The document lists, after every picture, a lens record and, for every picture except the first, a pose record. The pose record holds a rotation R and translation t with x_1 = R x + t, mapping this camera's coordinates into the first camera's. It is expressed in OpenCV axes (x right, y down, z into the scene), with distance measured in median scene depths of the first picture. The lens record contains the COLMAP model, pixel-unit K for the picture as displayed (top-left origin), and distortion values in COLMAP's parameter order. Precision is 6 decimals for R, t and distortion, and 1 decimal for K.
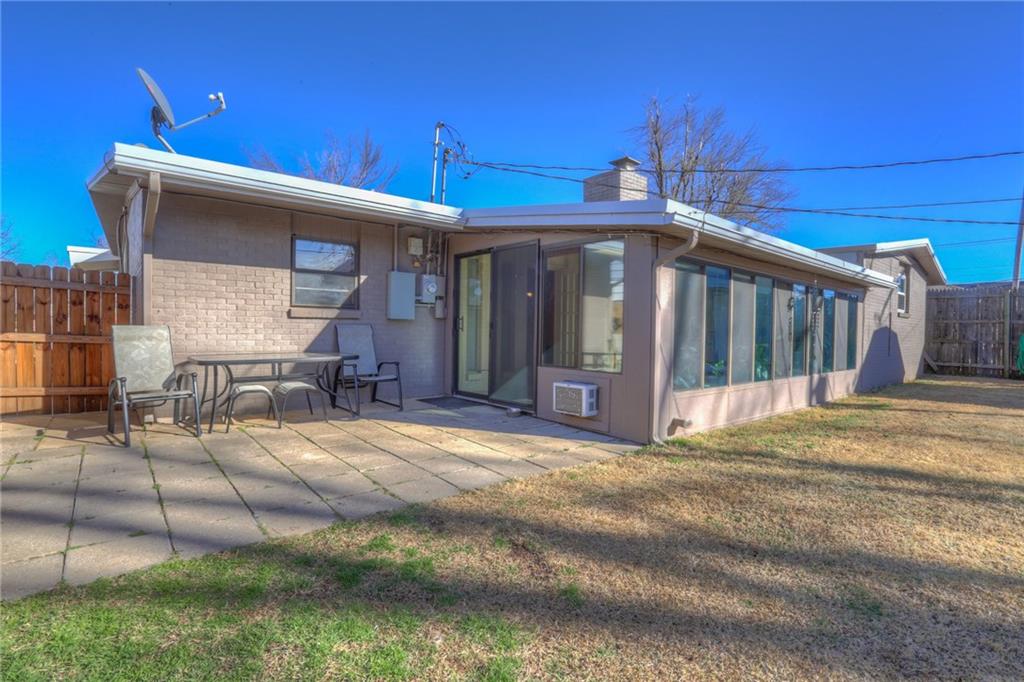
lens RADIAL K [[498.0, 0, 514.8], [0, 498.0, 343.9], [0, 0, 1]] dist [-0.080887, 0.034472]
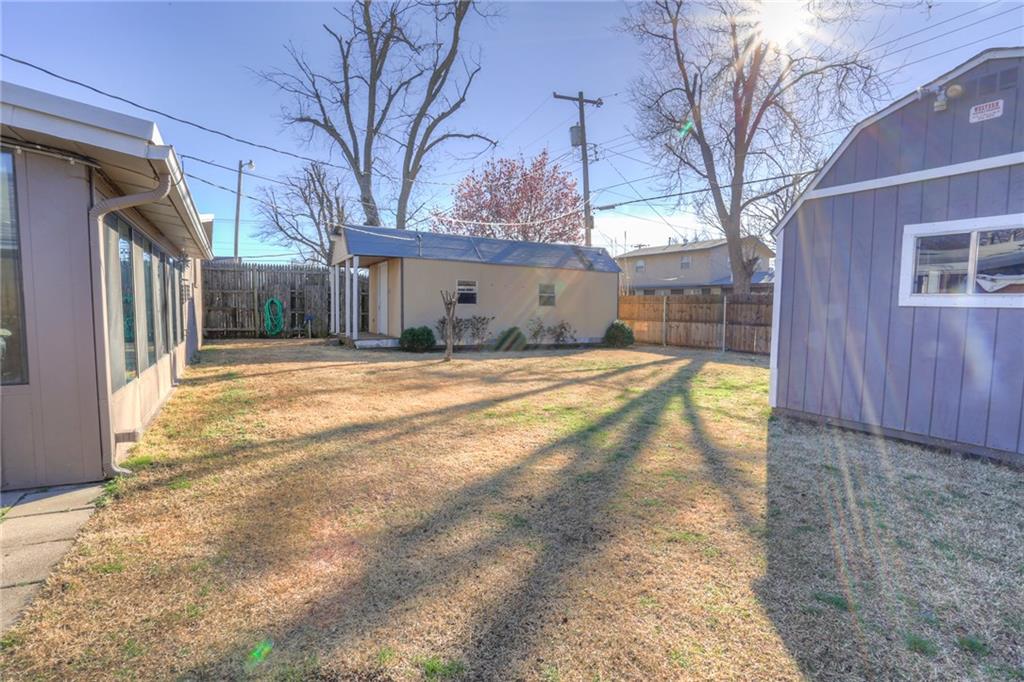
lens RADIAL K [[498.0, 0, 514.8], [0, 498.0, 343.9], [0, 0, 1]] dist [-0.080887, 0.034472]
pose [[0.182988, -0.087791, 0.979187, -0.328868], [0.018307, 0.996136, 0.085889, -0.036205], [-0.982945, 0.002209, 0.183889, 0.433262]]
